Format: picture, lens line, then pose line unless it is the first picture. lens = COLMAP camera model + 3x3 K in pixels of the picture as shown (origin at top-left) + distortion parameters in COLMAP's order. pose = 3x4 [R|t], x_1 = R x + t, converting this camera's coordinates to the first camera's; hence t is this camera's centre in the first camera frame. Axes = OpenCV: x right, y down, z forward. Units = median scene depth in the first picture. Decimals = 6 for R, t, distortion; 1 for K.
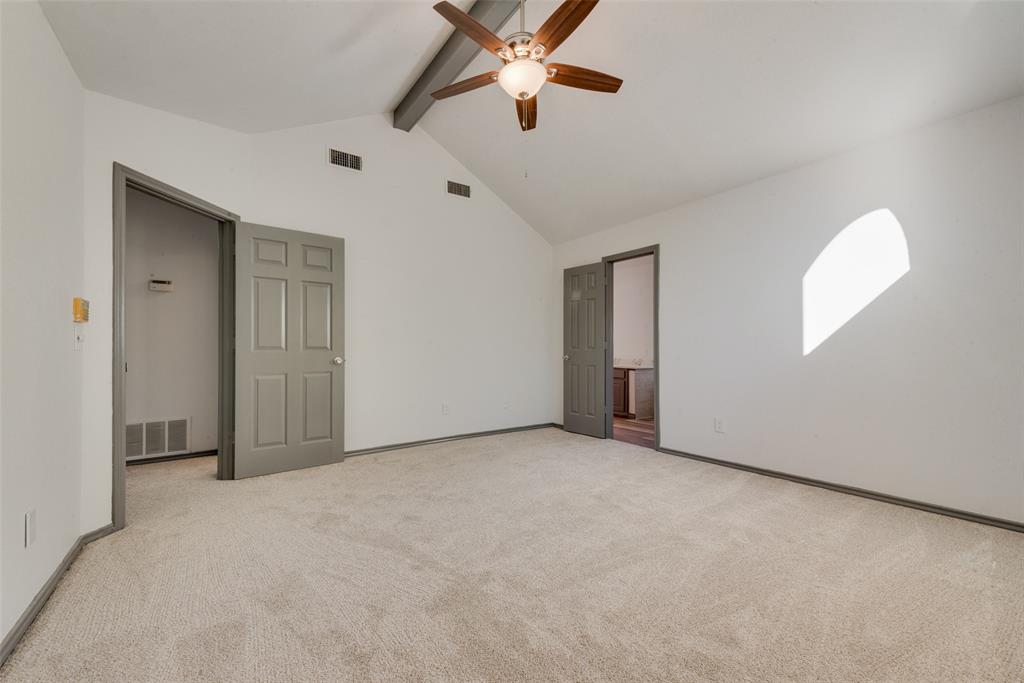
lens RADIAL K [[406.9, 0, 511.1], [0, 406.9, 347.2], [0, 0, 1]] dist [0.012321, -0.000533]
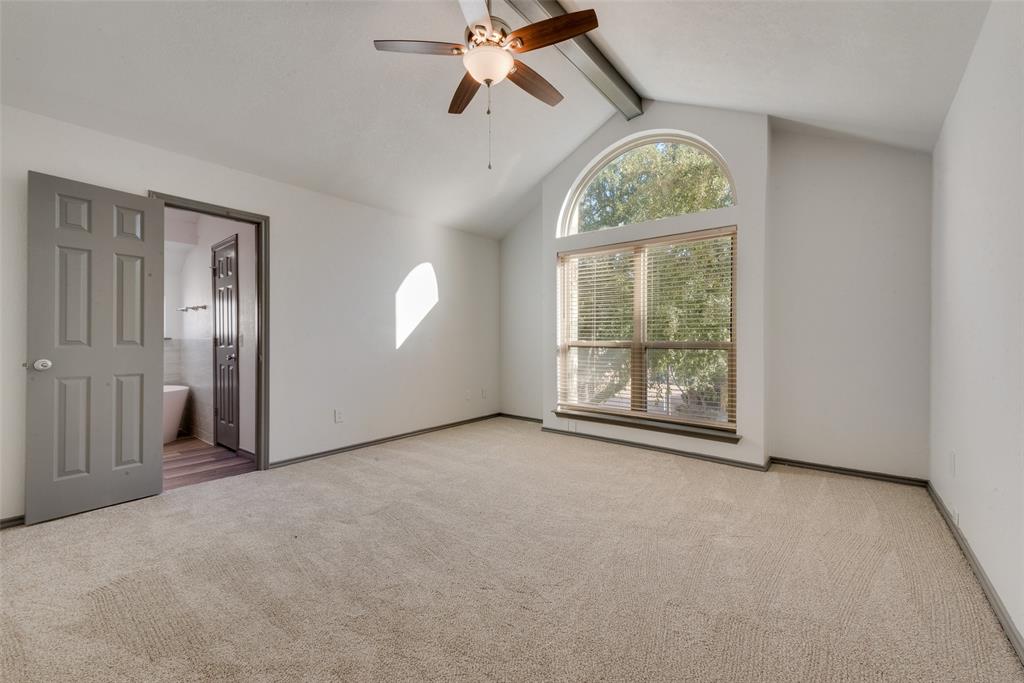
lens RADIAL K [[406.9, 0, 511.1], [0, 406.9, 347.2], [0, 0, 1]] dist [0.012321, -0.000533]
pose [[-0.232004, -0.003384, 0.972709, -0.483098], [0.001874, 0.999991, 0.003926, 0.006845], [-0.972713, 0.002734, -0.231996, 0.629176]]
